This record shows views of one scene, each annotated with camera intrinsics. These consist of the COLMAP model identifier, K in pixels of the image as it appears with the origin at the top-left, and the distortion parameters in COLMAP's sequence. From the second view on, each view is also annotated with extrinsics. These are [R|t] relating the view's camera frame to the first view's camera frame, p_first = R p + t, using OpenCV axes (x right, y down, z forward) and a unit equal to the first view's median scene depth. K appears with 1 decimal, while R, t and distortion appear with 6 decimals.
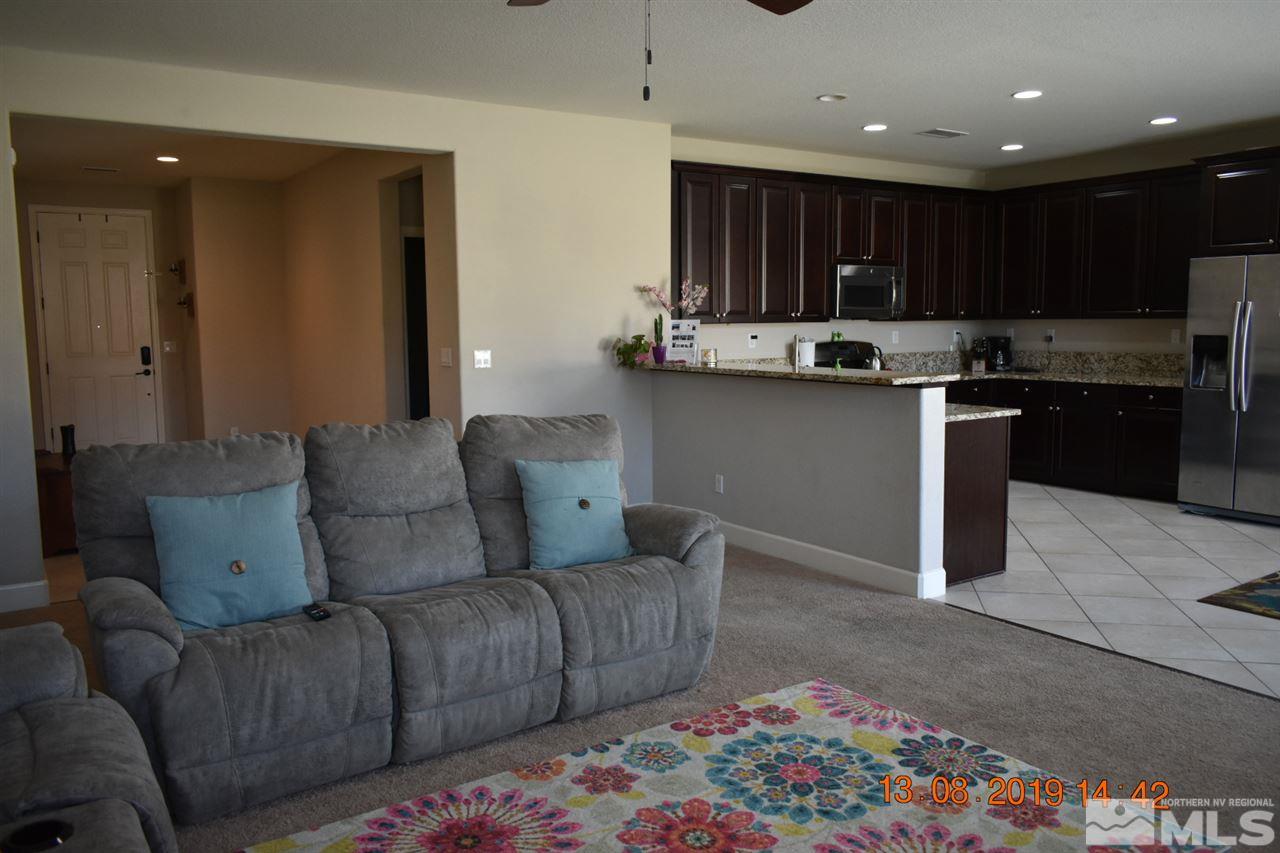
lens RADIAL K [[1006.1, 0, 647.5], [0, 1006.1, 435.3], [0, 0, 1]] dist [-0.021136, 0.002136]
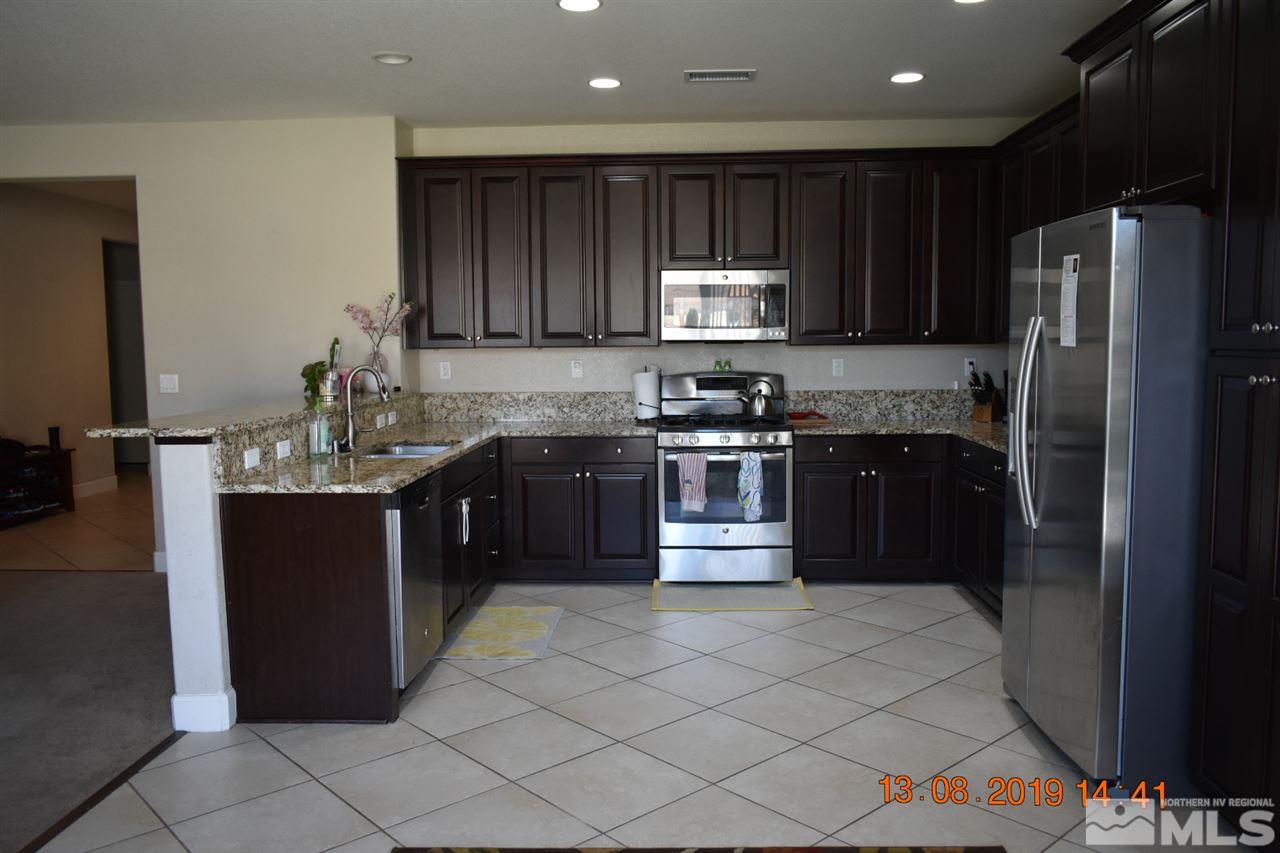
lens RADIAL K [[1006.1, 0, 640.8], [0, 1006.1, 417.6], [0, 0, 1]] dist [-0.021136, 0.002136]
pose [[0.797935, 0.052190, -0.600479, 0.675607], [-0.069753, 0.997546, -0.005989, -0.058260], [0.598693, 0.046664, 0.799618, 0.421544]]
